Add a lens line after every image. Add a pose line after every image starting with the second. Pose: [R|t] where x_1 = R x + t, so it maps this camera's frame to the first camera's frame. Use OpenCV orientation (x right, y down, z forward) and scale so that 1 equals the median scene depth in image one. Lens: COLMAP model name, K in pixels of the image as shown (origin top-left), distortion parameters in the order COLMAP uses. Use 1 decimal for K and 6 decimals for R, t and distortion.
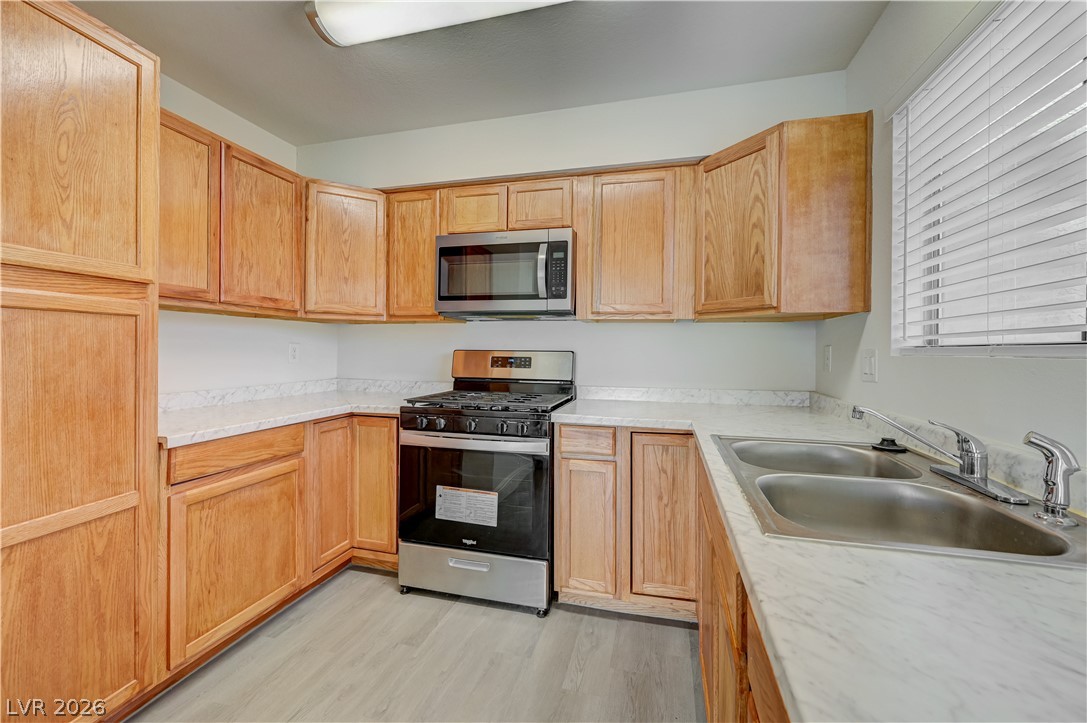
lens RADIAL K [[433.6, 0, 537.7], [0, 433.6, 353.3], [0, 0, 1]] dist [-0.004029, 0.000990]
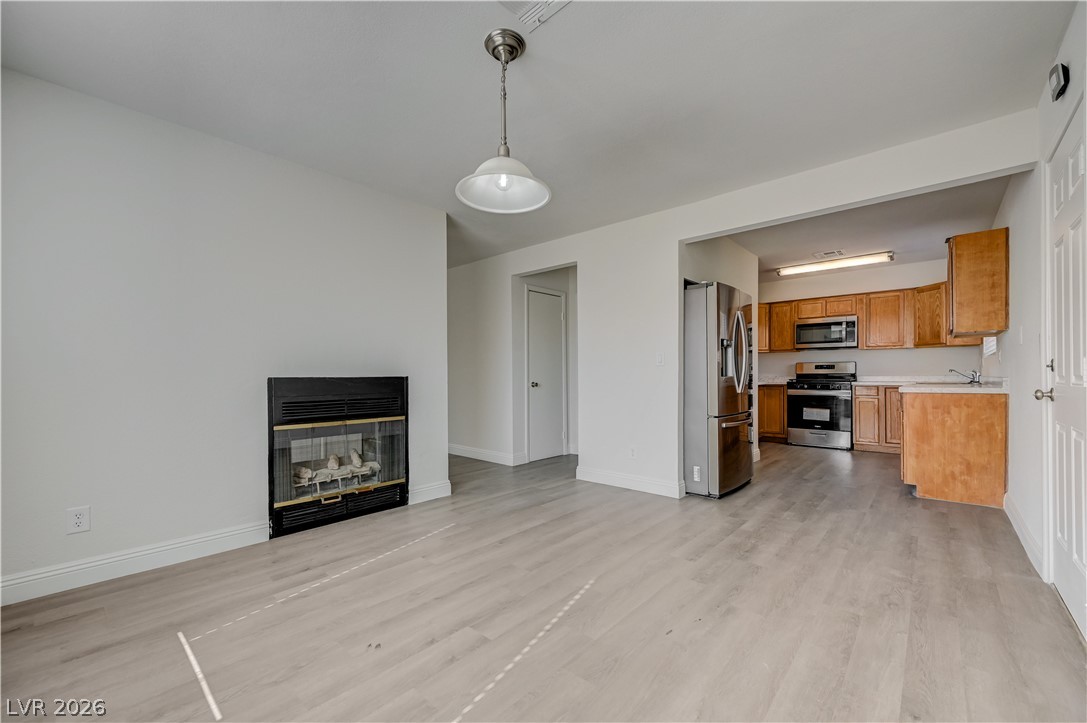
lens RADIAL K [[433.6, 0, 545.9], [0, 433.6, 378.4], [0, 0, 1]] dist [-0.004029, 0.000990]
pose [[0.900480, -0.010453, -0.434772, -0.517608], [0.009686, 0.999945, -0.003980, 0.098389], [0.434790, -0.000627, 0.900532, -2.364231]]
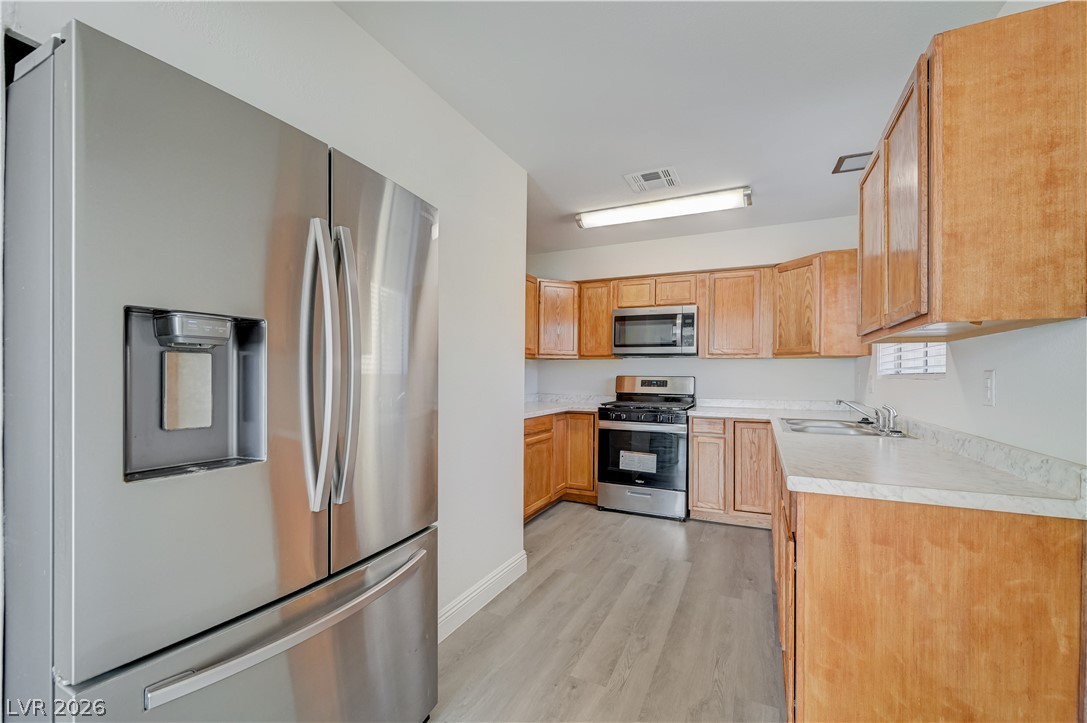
lens RADIAL K [[433.6, 0, 547.0], [0, 433.6, 377.4], [0, 0, 1]] dist [-0.004029, 0.000990]
pose [[0.985692, -0.000179, -0.168555, -0.225378], [-0.000230, 0.999997, -0.002411, 0.002540], [0.168555, 0.002415, 0.985689, -0.826920]]
